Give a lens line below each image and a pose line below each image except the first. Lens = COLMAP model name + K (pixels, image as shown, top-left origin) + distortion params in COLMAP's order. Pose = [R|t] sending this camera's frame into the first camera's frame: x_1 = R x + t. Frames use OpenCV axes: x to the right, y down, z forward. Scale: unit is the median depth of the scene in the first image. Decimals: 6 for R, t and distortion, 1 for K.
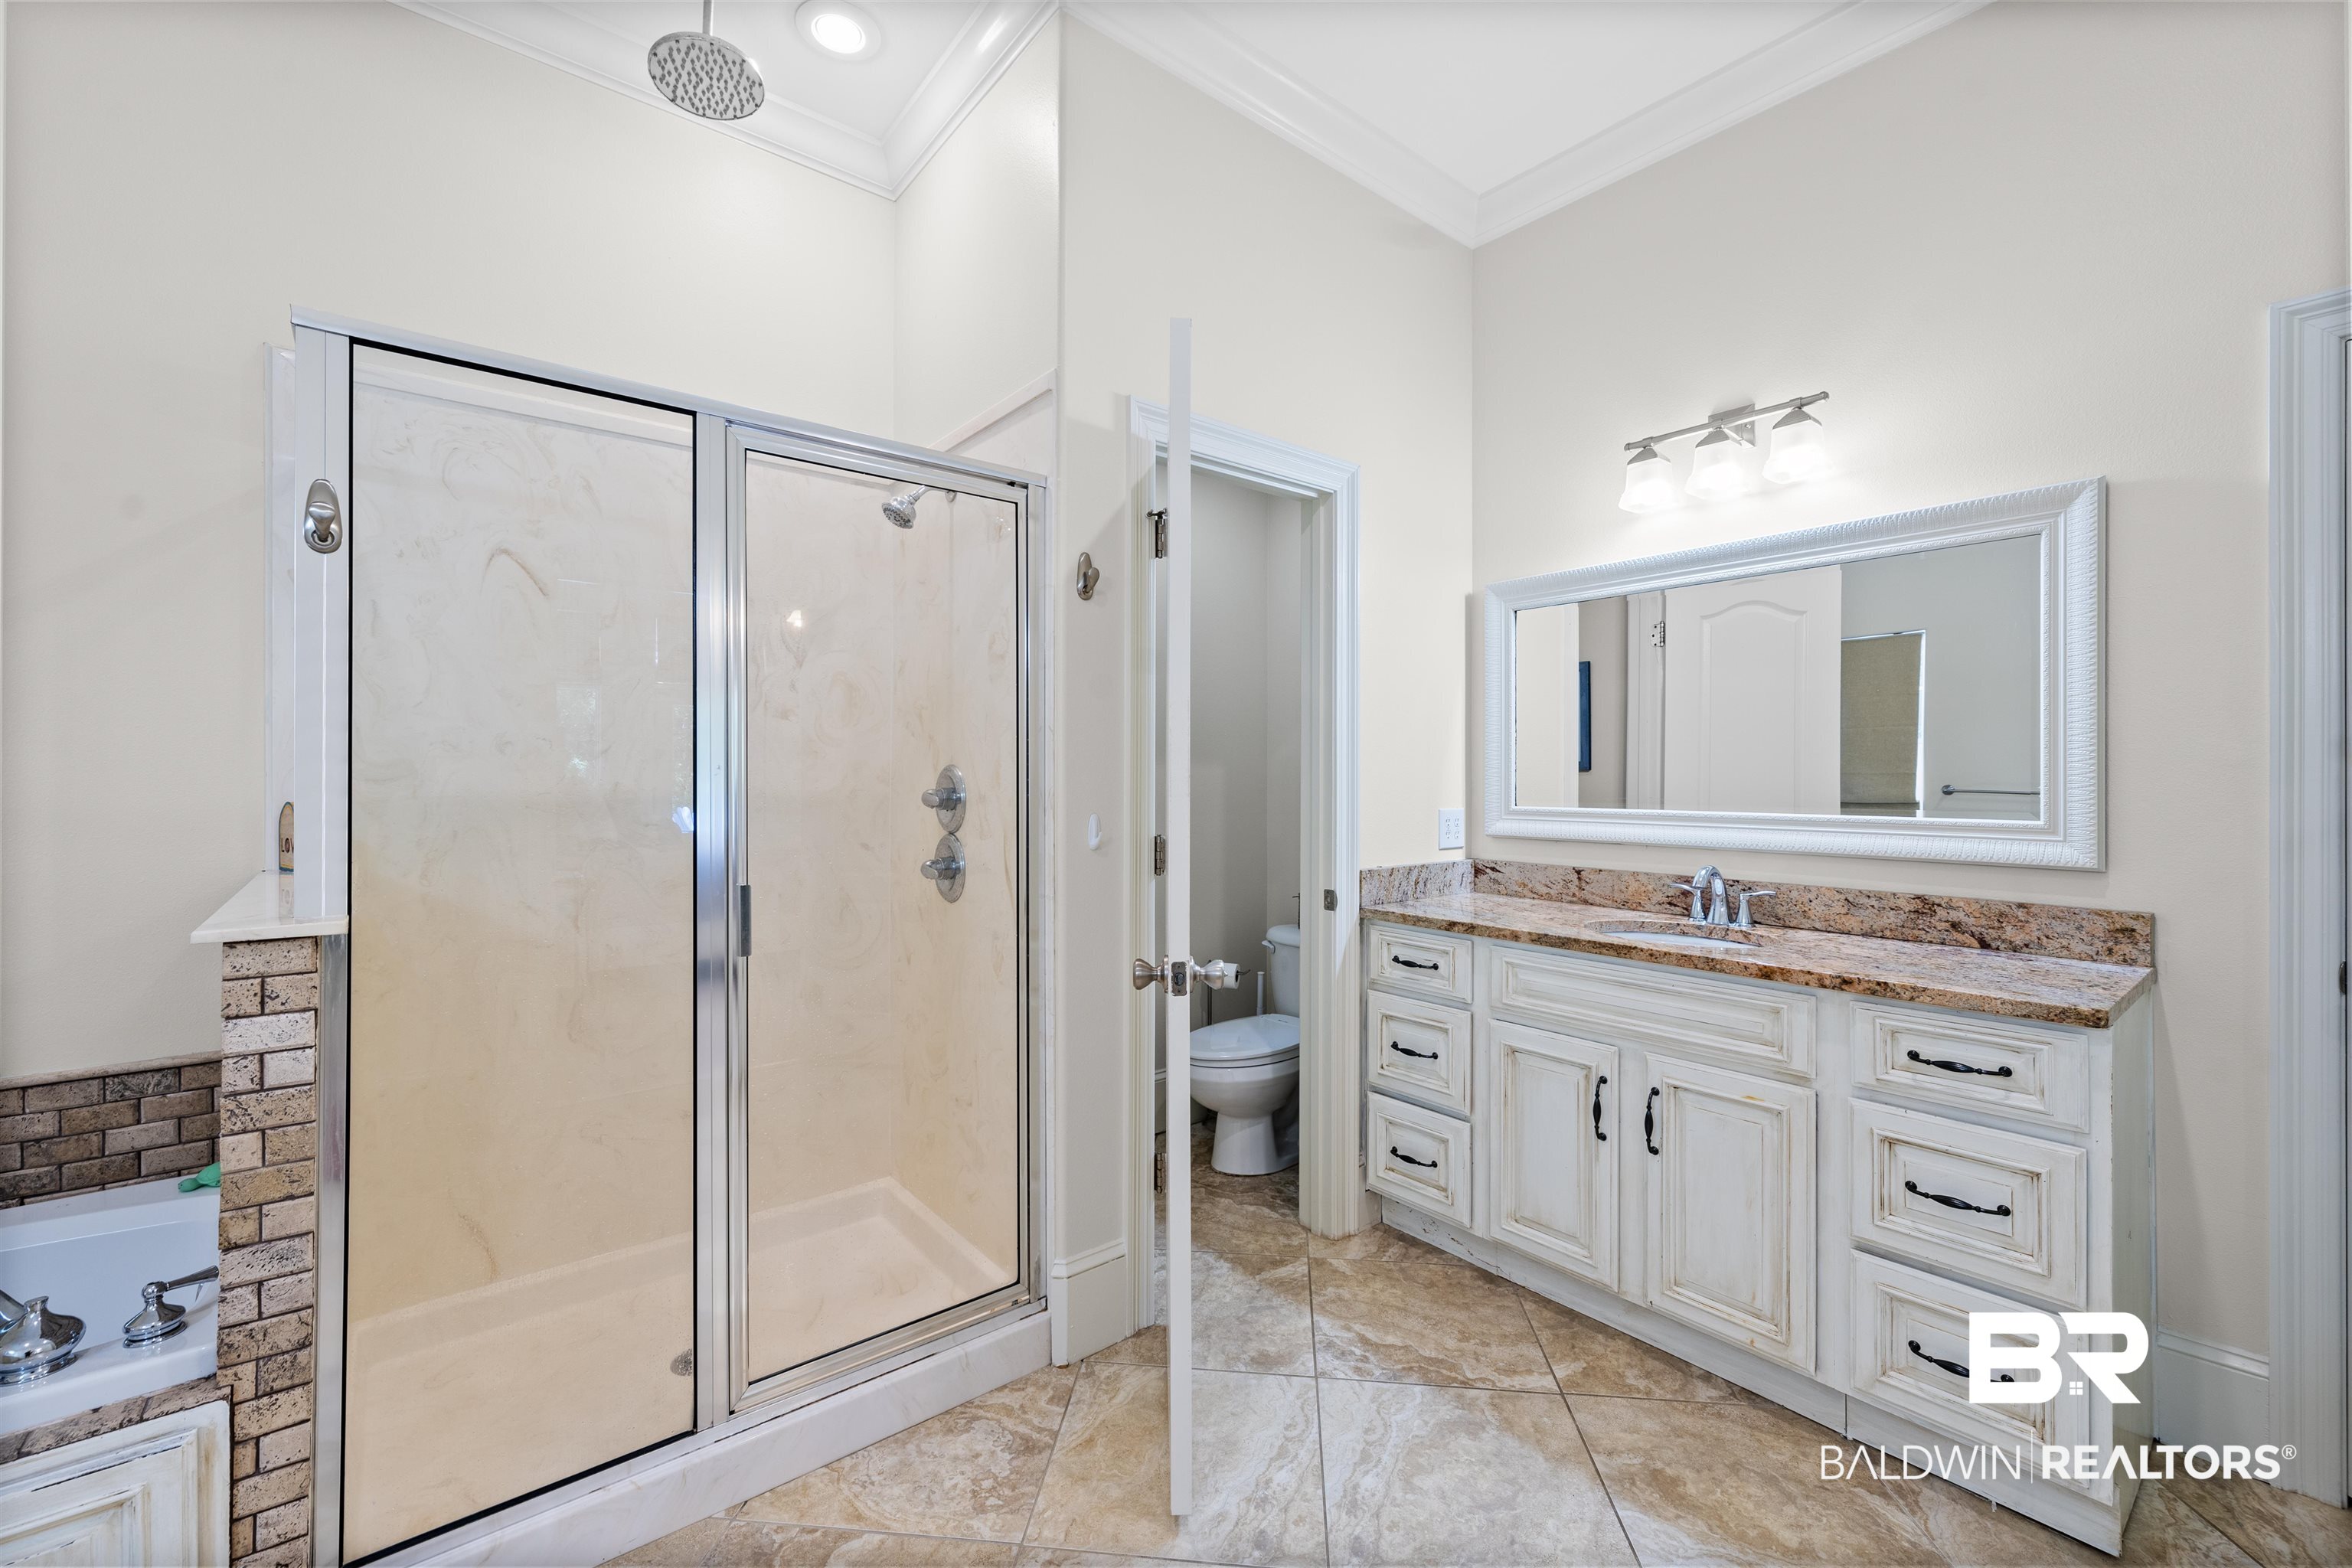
lens RADIAL K [[957.0, 0, 1167.8], [0, 957.0, 771.5], [0, 0, 1]] dist [0.001470, 0.000048]
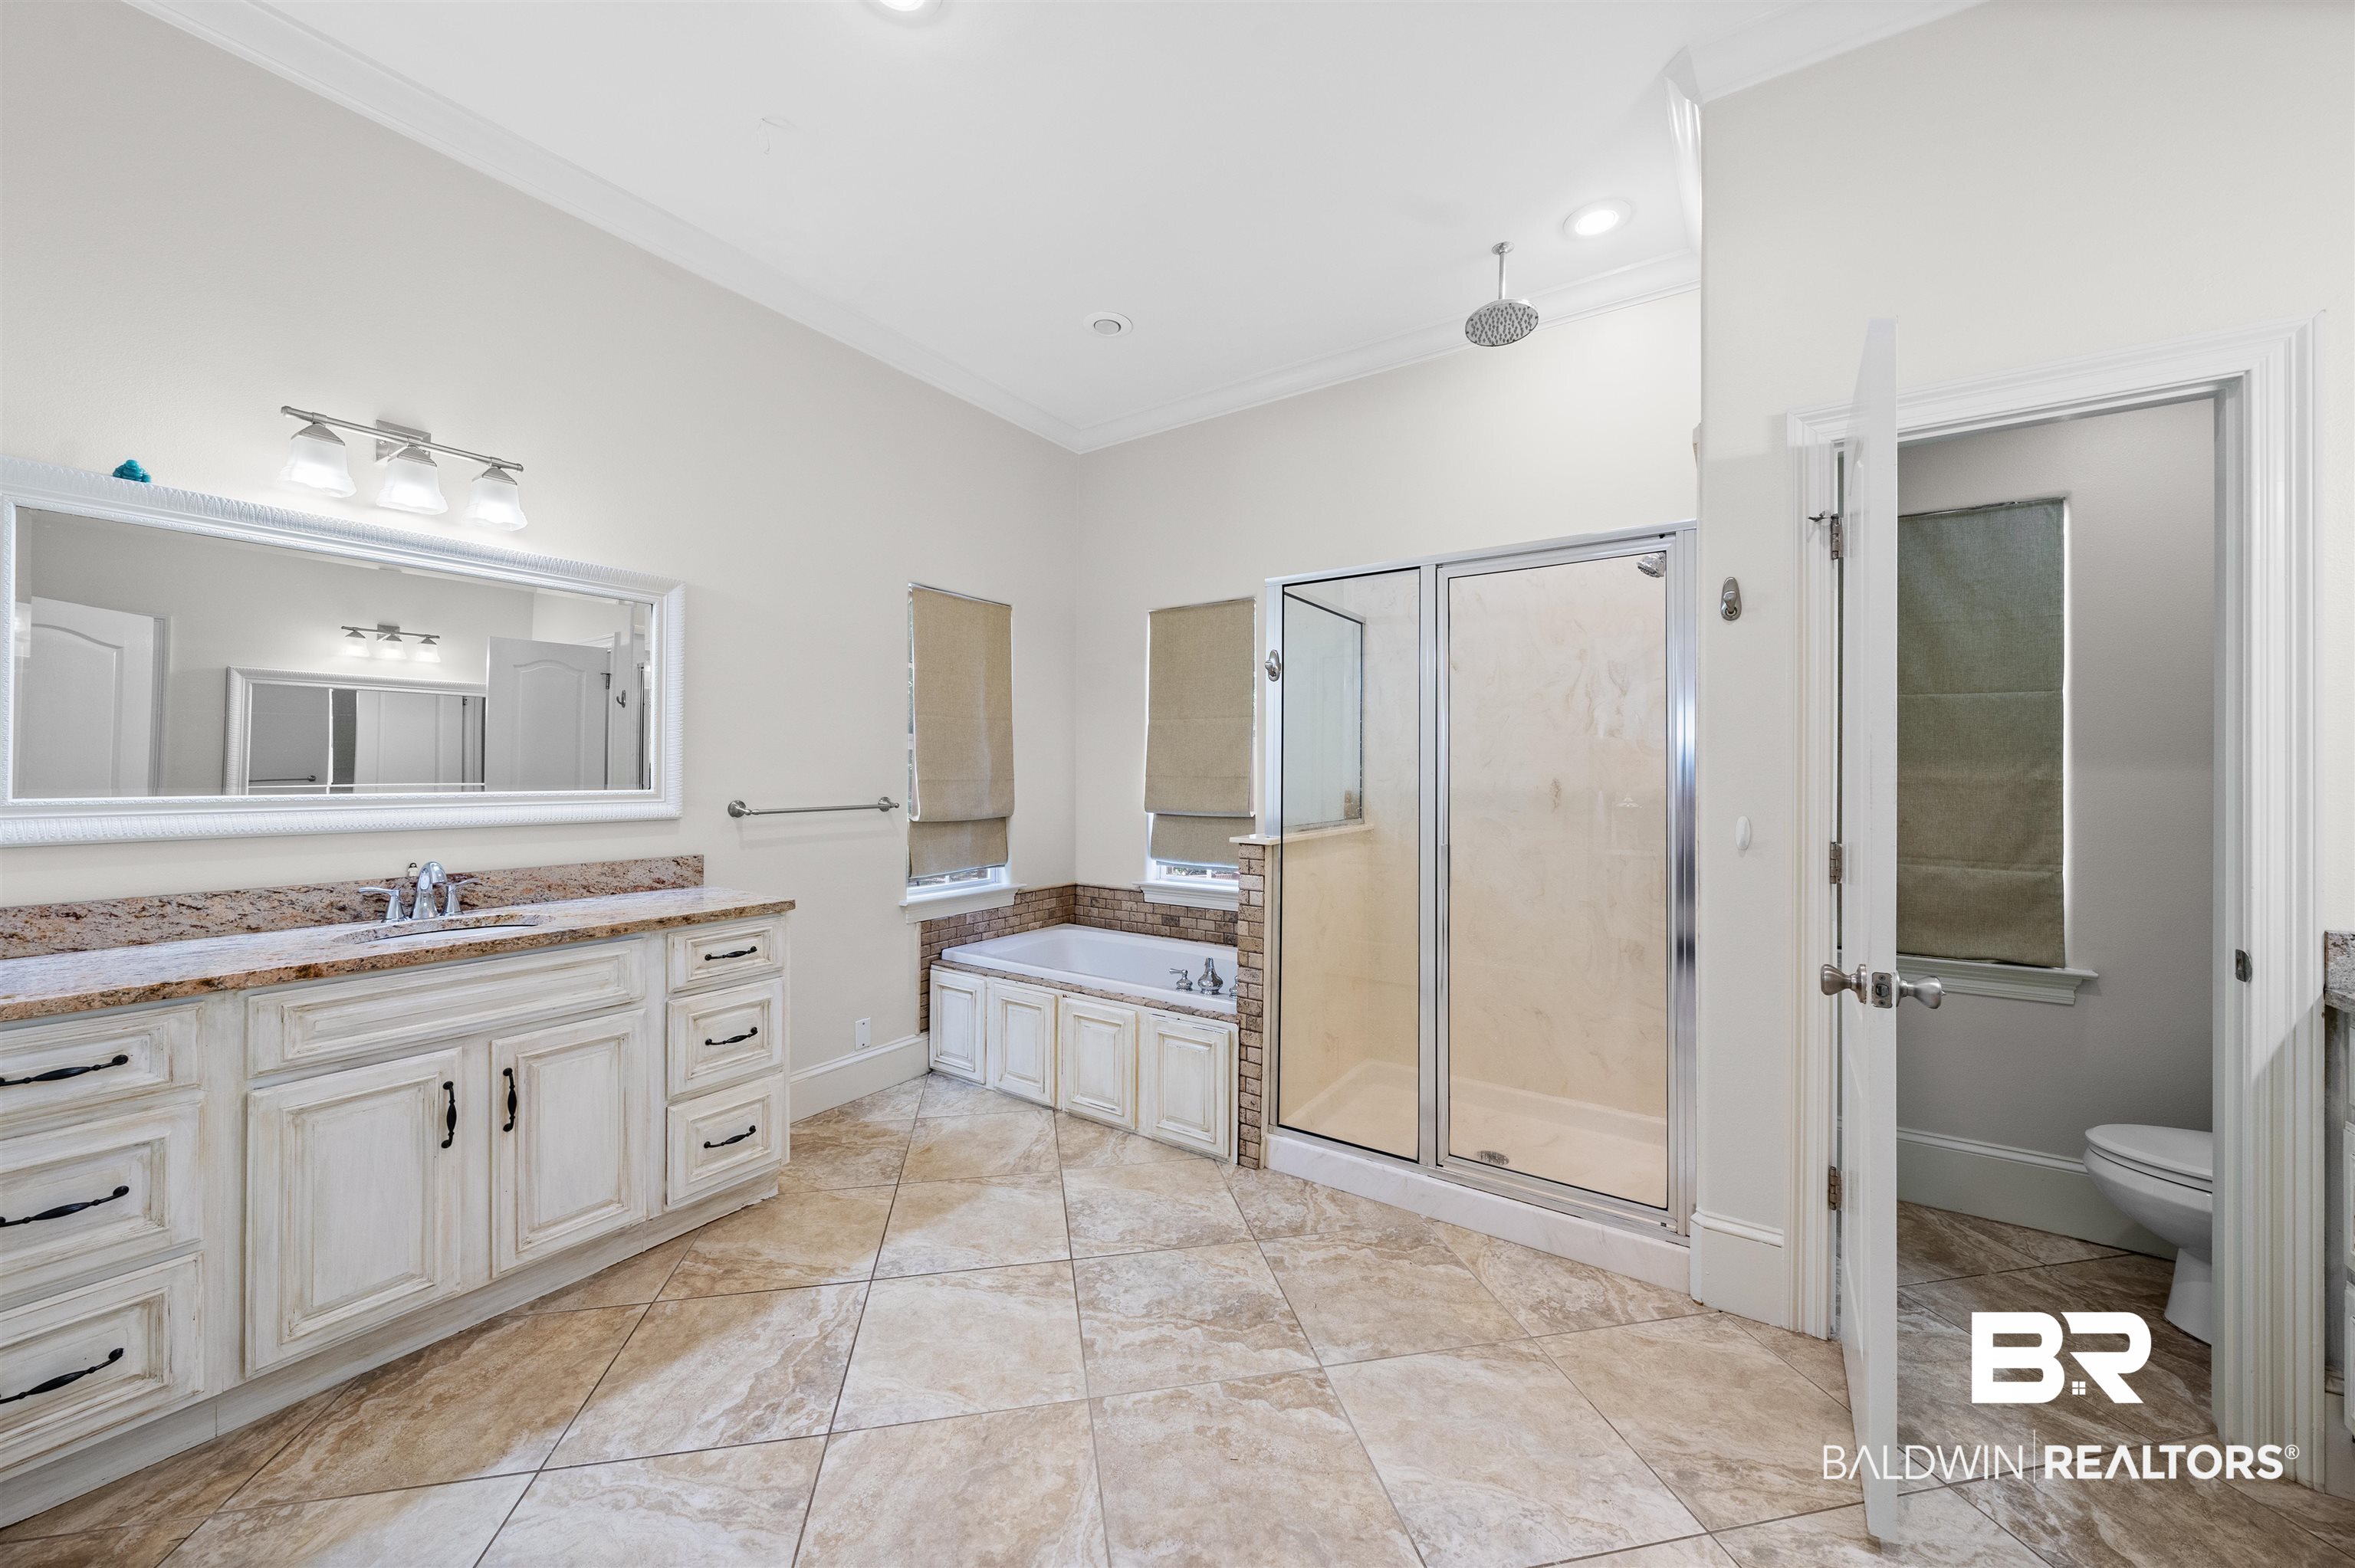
lens RADIAL K [[817.0, 0, 1183.0], [0, 817.0, 773.4], [0, 0, 1]] dist [0.000127, -0.000317]
pose [[0.312687, -0.000170, -0.949856, 0.652093], [-0.004749, 0.999987, -0.001742, 0.000556], [0.949844, 0.005055, 0.312683, 0.123683]]
